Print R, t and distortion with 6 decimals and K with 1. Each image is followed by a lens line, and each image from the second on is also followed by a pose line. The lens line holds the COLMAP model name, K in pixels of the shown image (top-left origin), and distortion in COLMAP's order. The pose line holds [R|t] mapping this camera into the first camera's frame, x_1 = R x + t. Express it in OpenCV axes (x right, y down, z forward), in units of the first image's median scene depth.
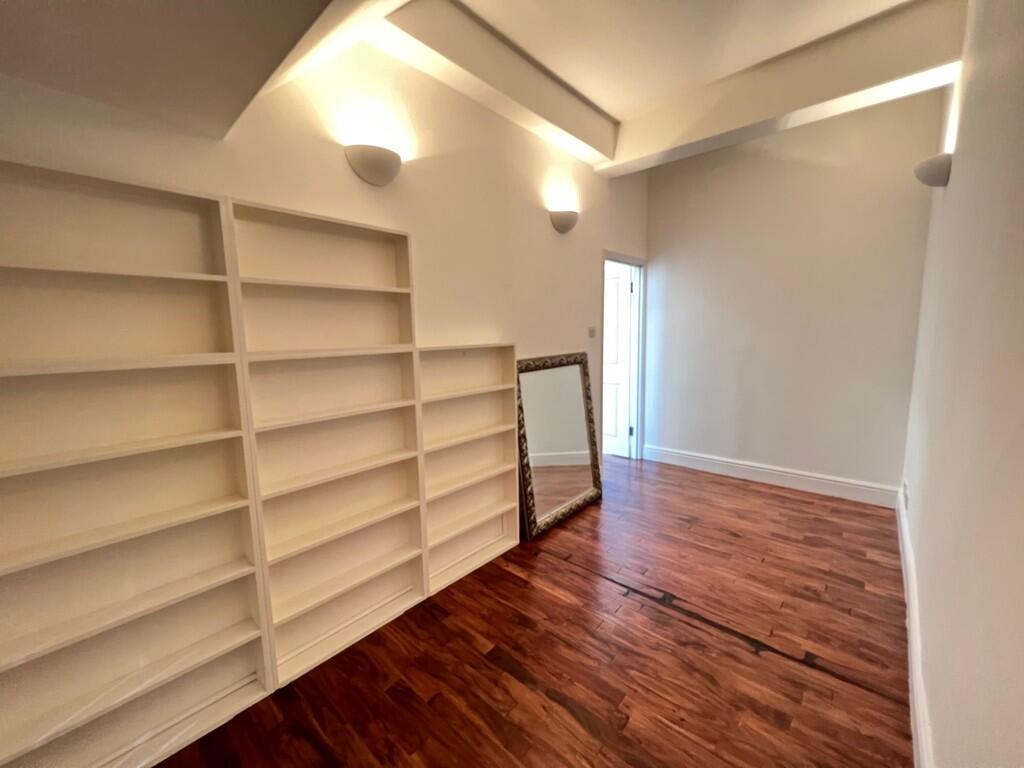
lens RADIAL K [[412.1, 0, 508.2], [0, 412.1, 383.0], [0, 0, 1]] dist [0.001272, 0.001173]
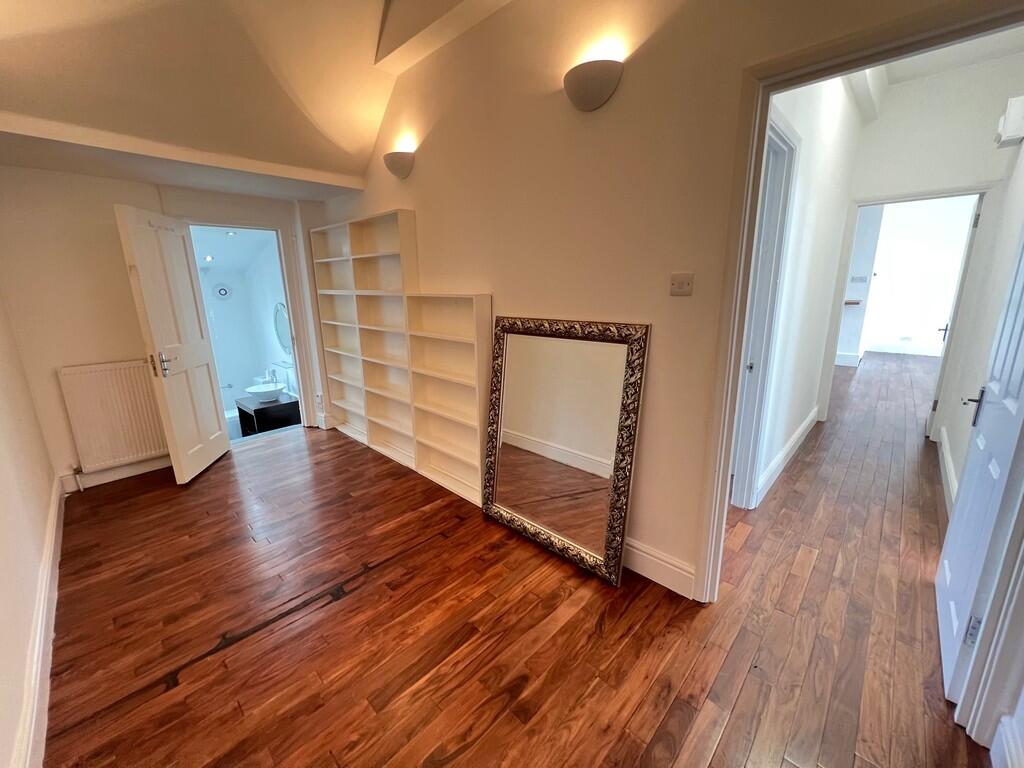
lens RADIAL K [[412.1, 0, 510.2], [0, 412.1, 380.4], [0, 0, 1]] dist [0.001272, 0.001173]
pose [[-0.041444, 0.245389, -0.968538, 1.176828], [-0.119959, 0.961137, 0.248647, -0.190080], [0.991913, 0.126490, -0.010397, 1.389990]]
